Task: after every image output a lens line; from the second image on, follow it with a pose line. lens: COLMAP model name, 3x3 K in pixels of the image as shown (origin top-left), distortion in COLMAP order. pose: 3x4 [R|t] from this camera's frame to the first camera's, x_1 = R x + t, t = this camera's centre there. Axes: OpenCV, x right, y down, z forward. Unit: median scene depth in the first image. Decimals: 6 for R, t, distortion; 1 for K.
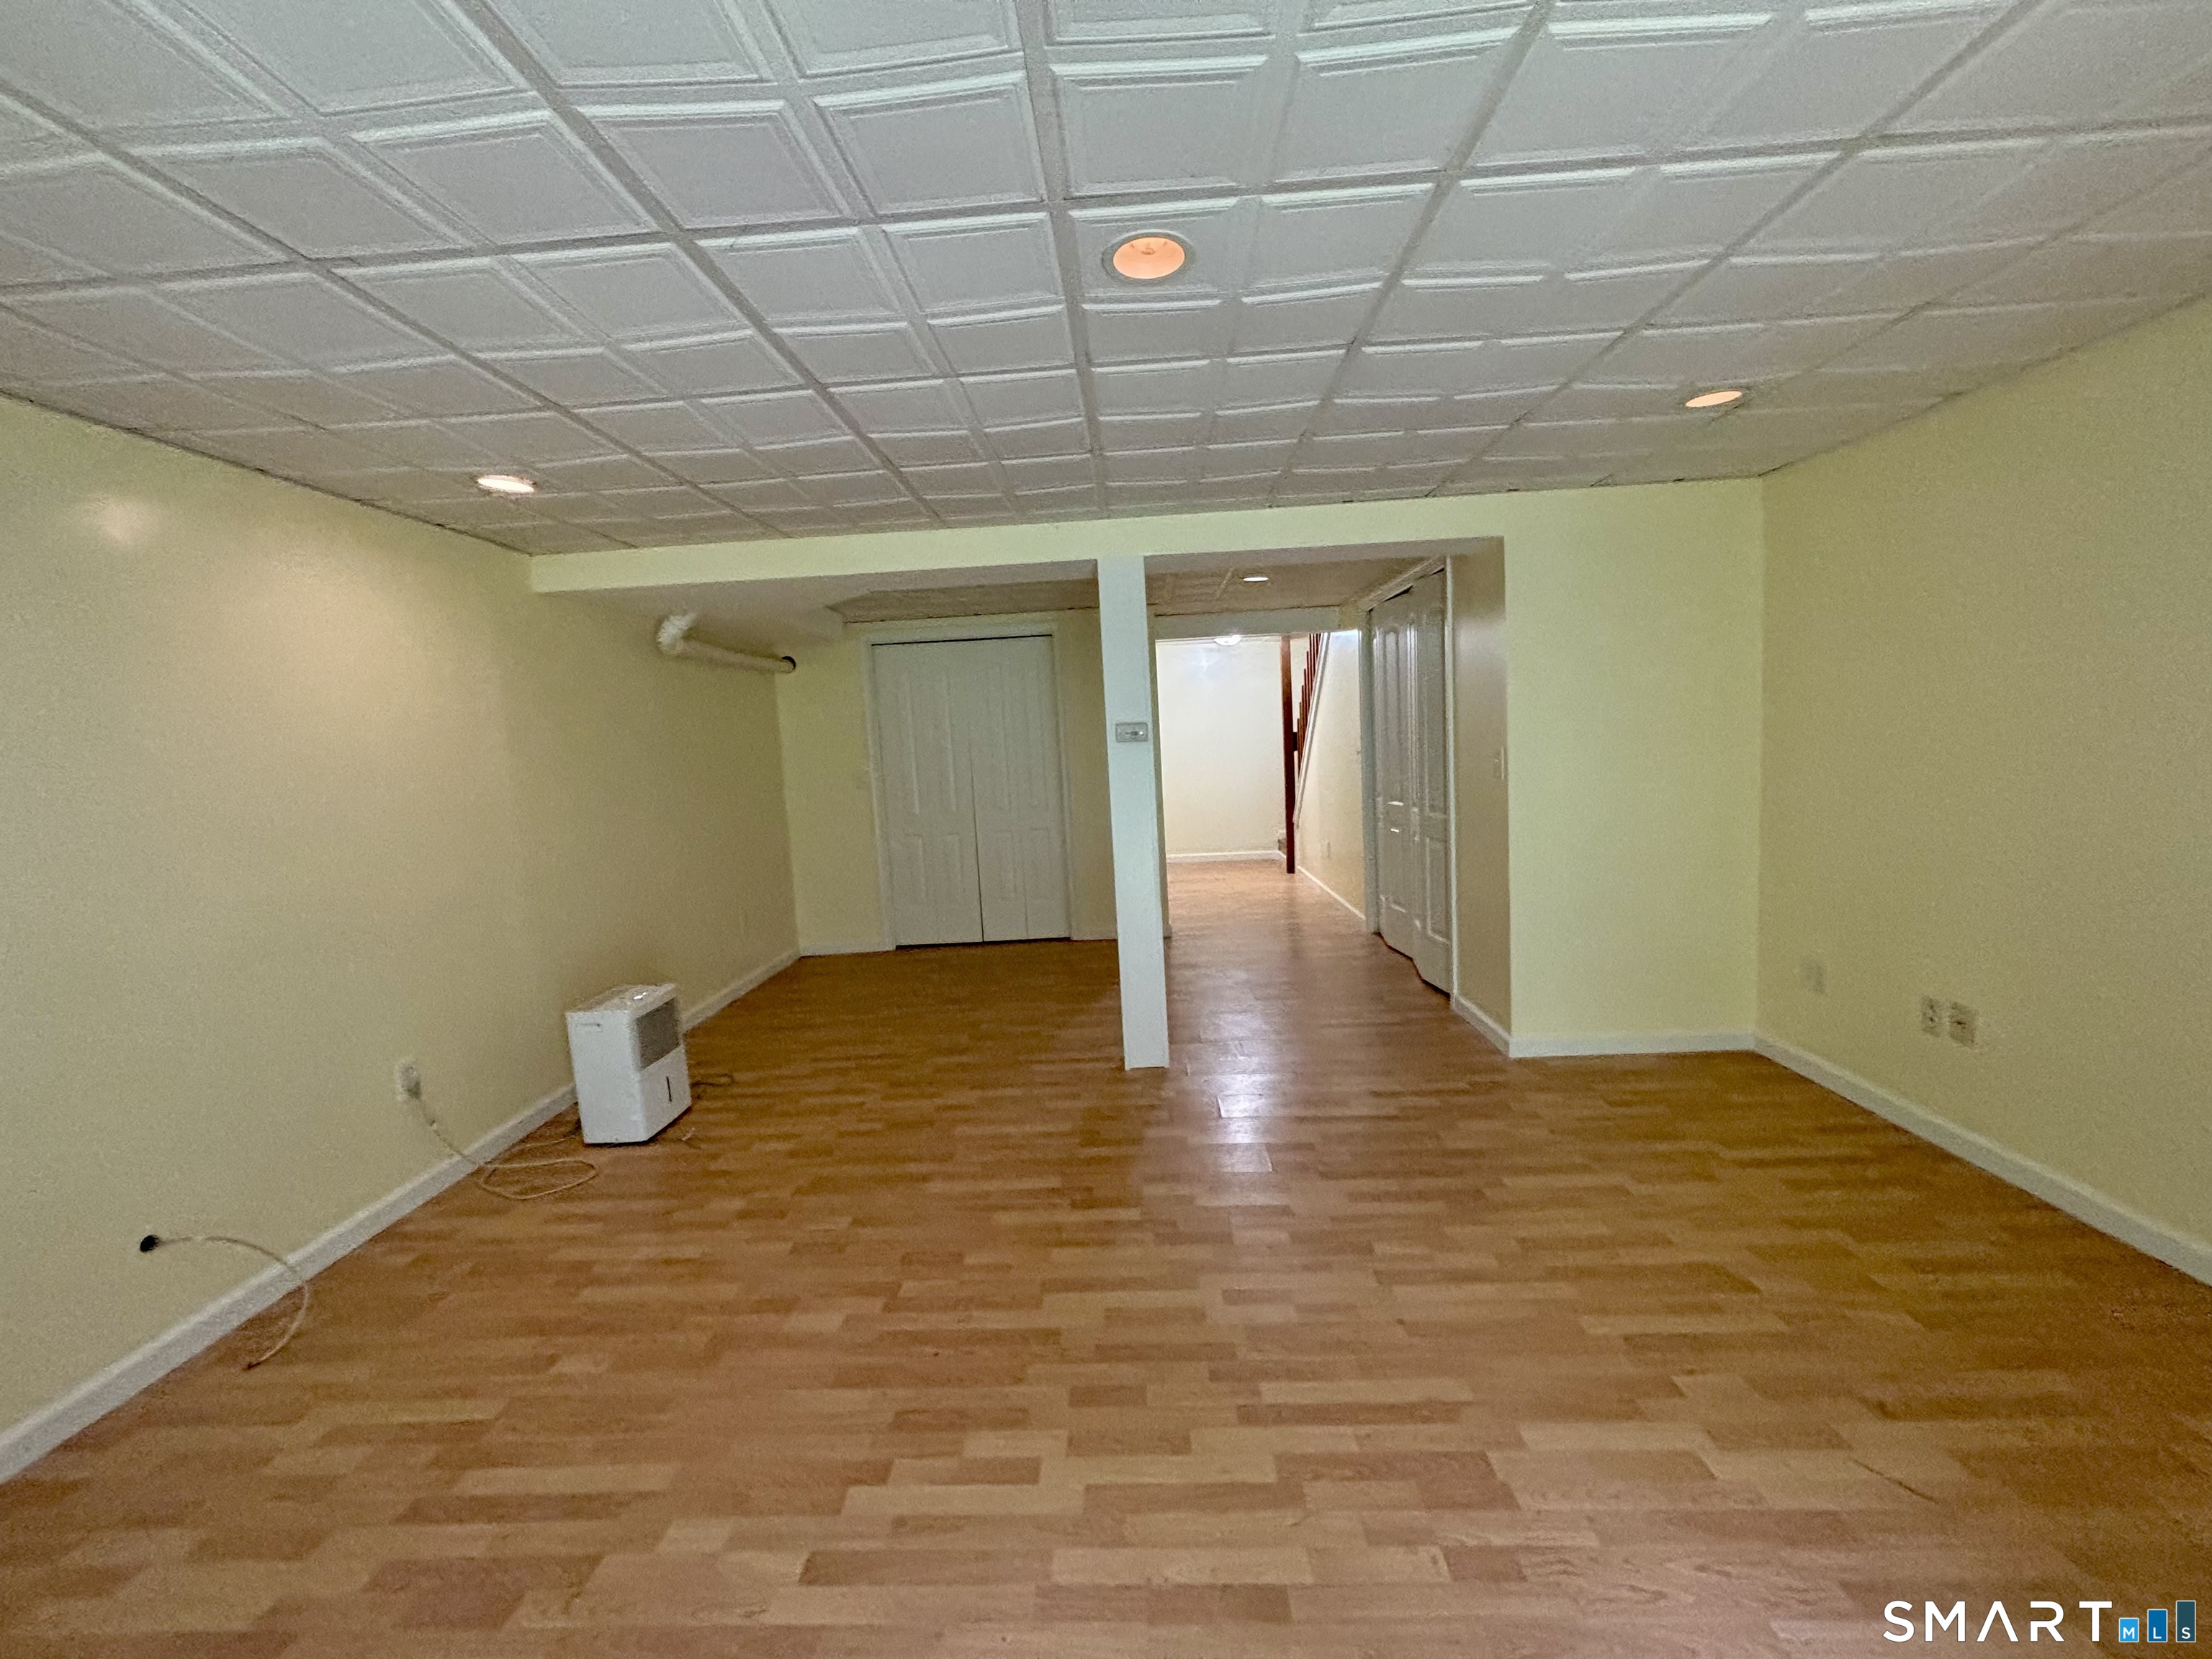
lens RADIAL K [[880.8, 0, 1107.3], [0, 880.8, 826.4], [0, 0, 1]] dist [-0.006110, 0.002627]
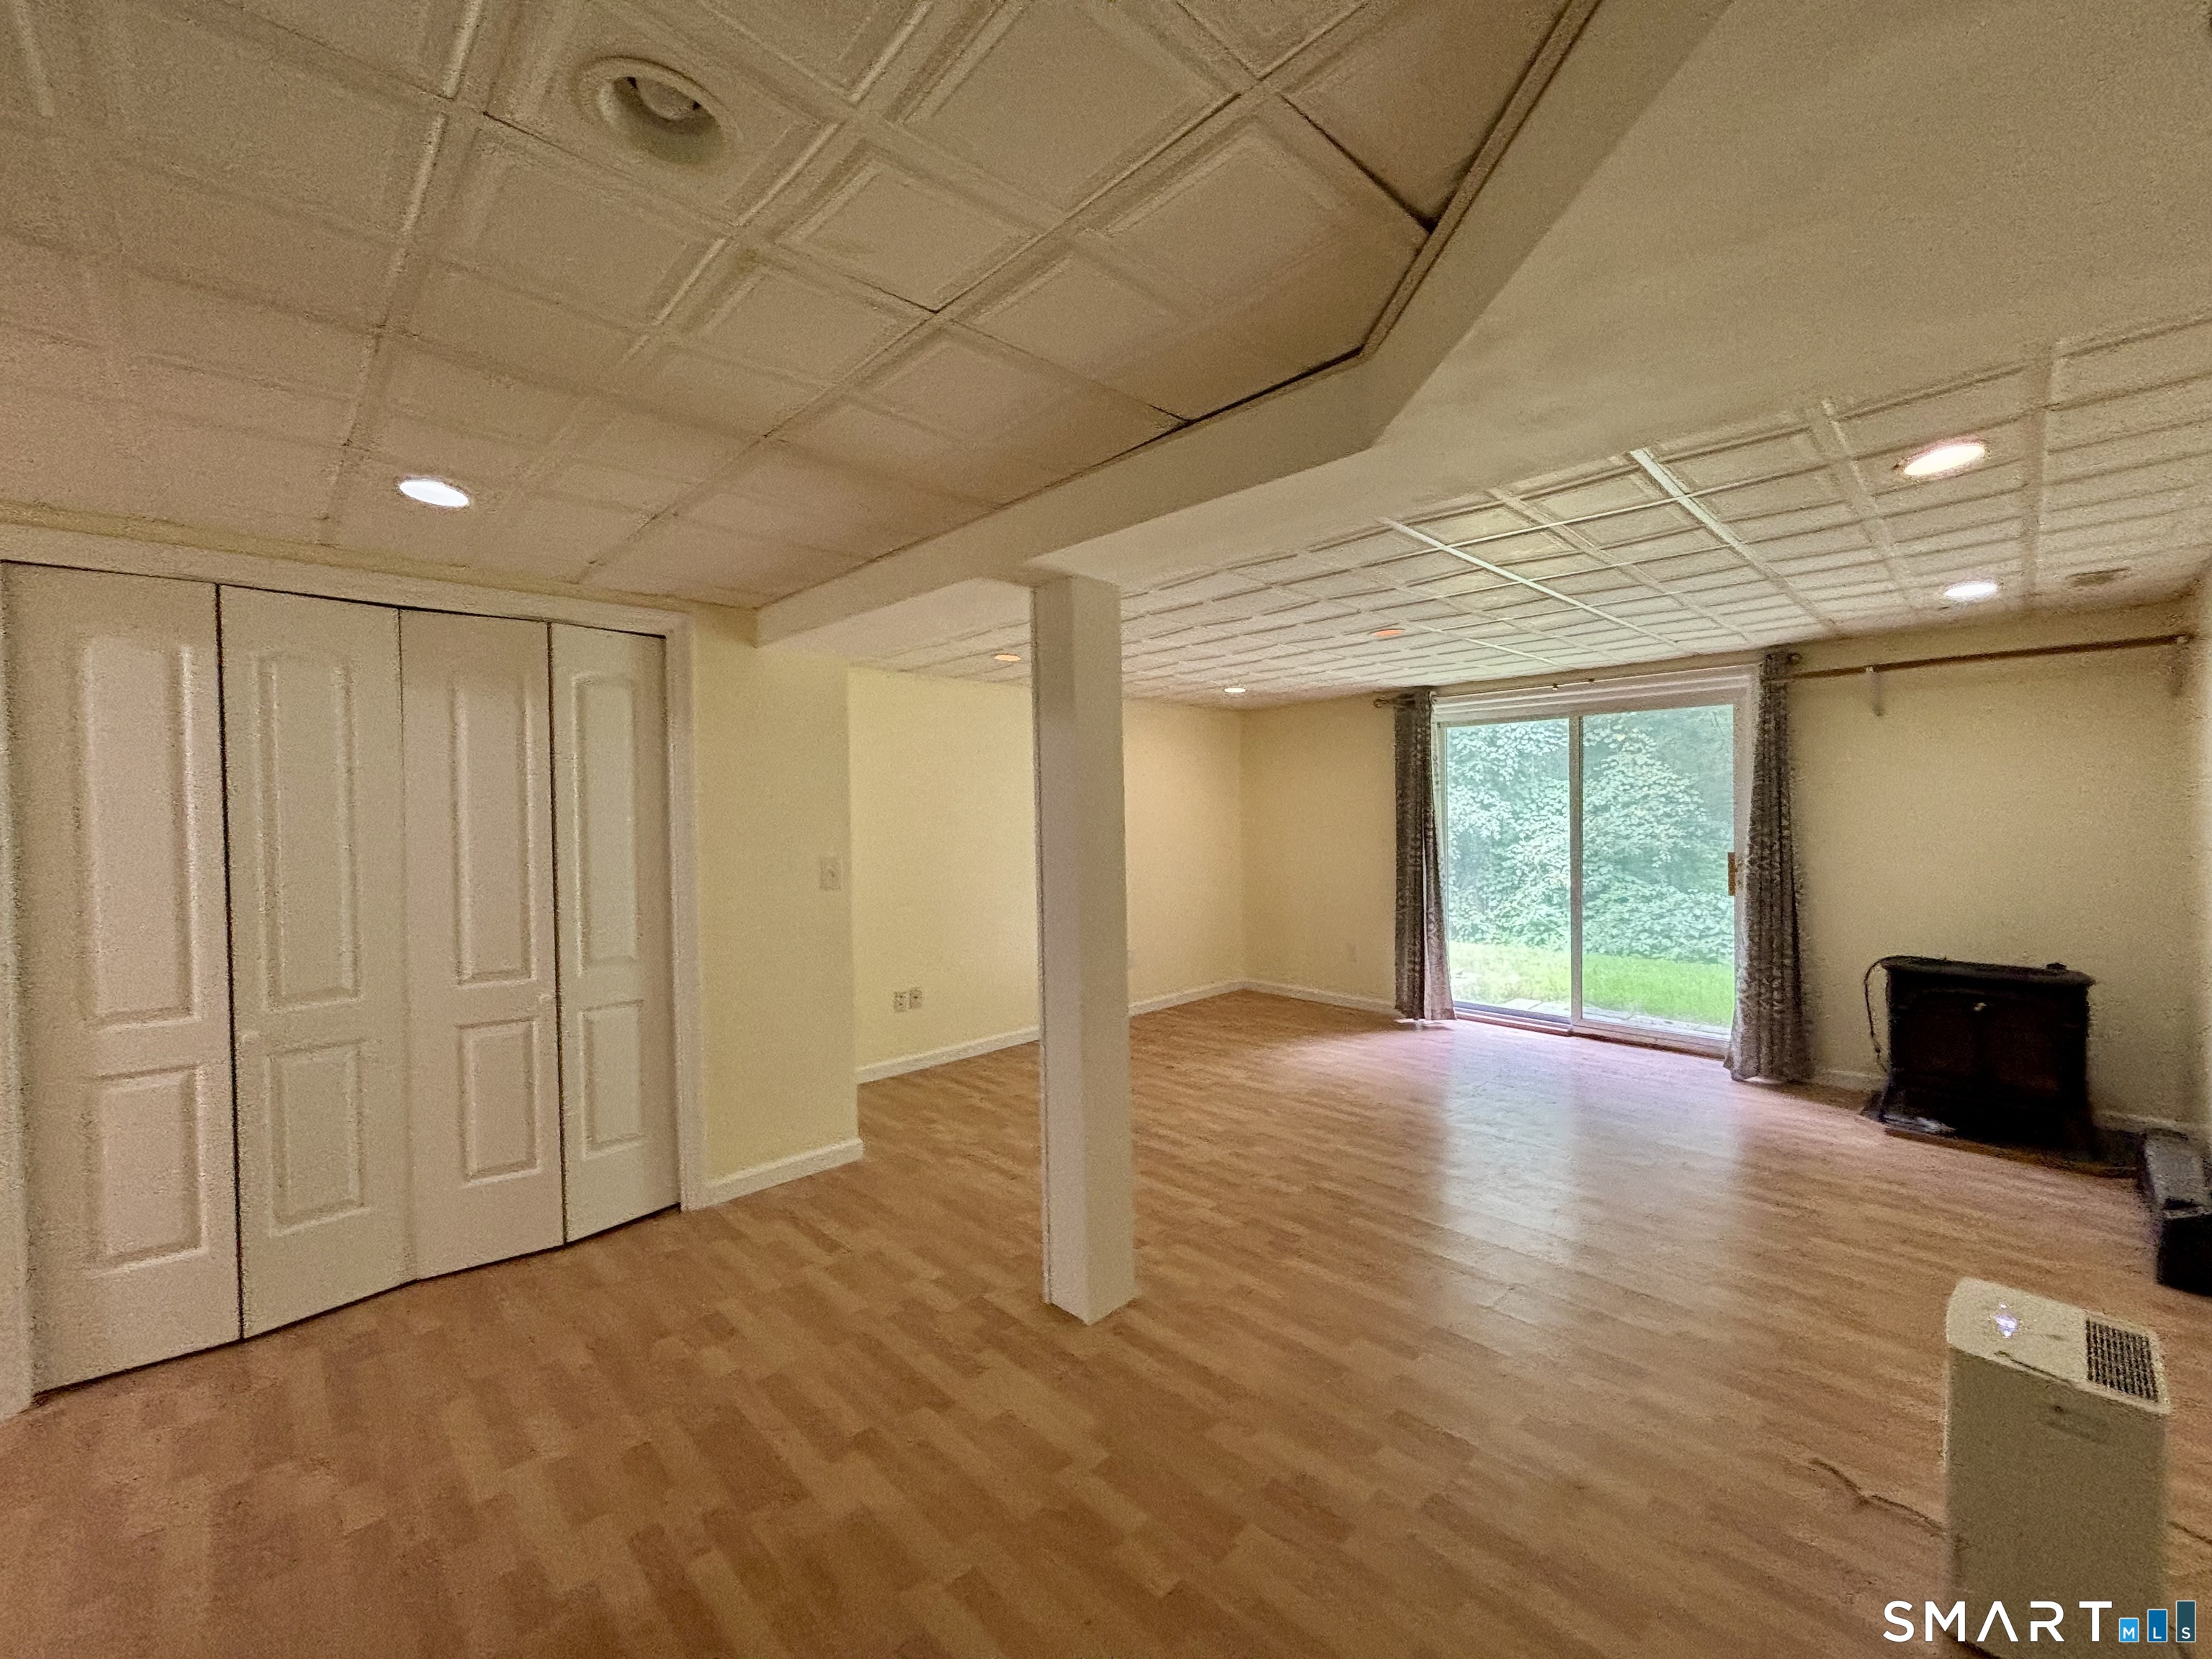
lens RADIAL K [[880.8, 0, 1107.3], [0, 880.8, 826.4], [0, 0, 1]] dist [-0.006110, 0.002627]
pose [[-0.720055, 0.051625, 0.691994, -0.682387], [0.119979, 0.991472, 0.050878, -0.197193], [-0.683466, 0.119660, -0.720108, 2.136292]]
